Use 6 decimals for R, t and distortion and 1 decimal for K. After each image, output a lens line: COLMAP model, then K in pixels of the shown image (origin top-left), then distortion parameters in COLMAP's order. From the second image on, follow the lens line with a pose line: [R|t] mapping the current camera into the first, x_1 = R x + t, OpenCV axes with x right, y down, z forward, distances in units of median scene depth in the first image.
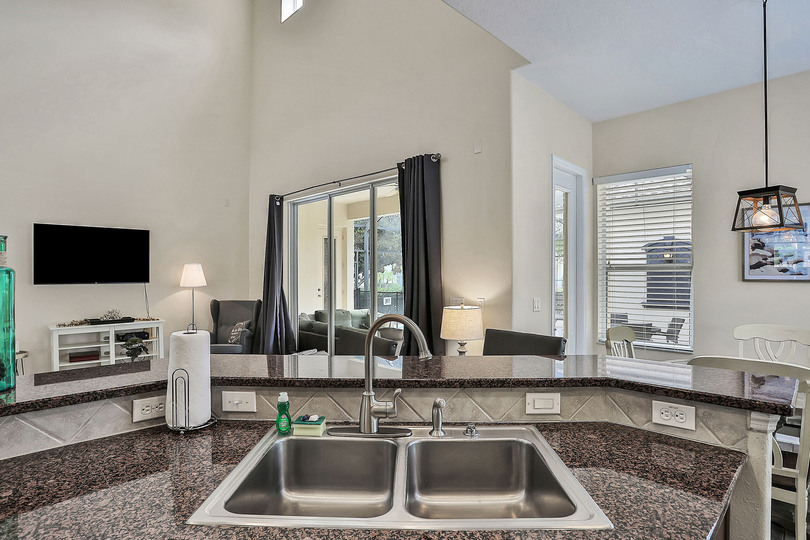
lens RADIAL K [[423.1, 0, 405.0], [0, 423.1, 270.0], [0, 0, 1]] dist [-0.078628, 0.039062]
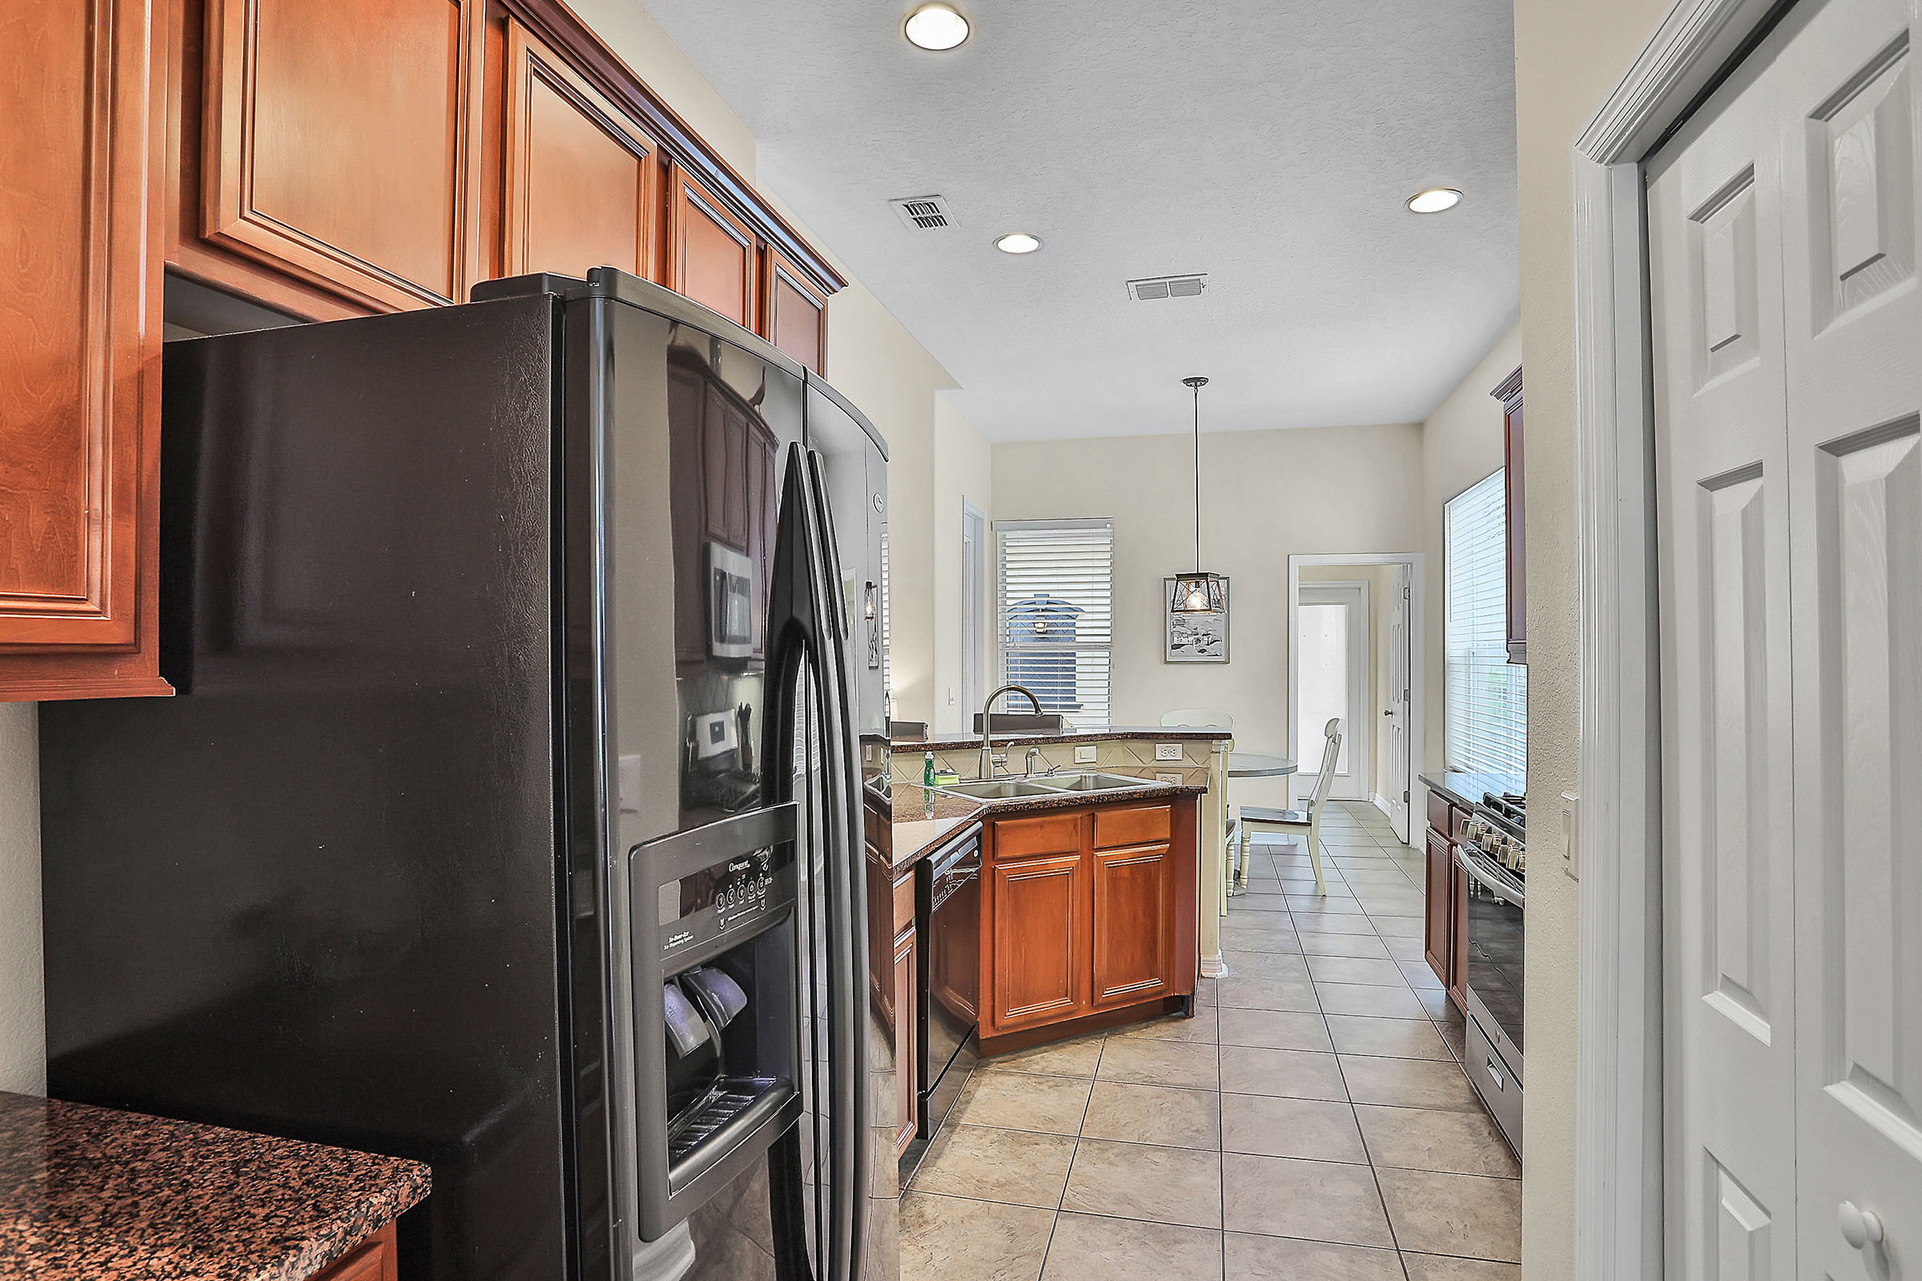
lens RADIAL K [[1003.9, 0, 961.0], [0, 1003.9, 640.5], [0, 0, 1]] dist [-0.078628, 0.039062]
pose [[0.853040, 0.004963, 0.521823, -0.926082], [-0.001536, 0.999974, -0.006999, -0.008405], [-0.521844, 0.005169, 0.853025, -0.833367]]
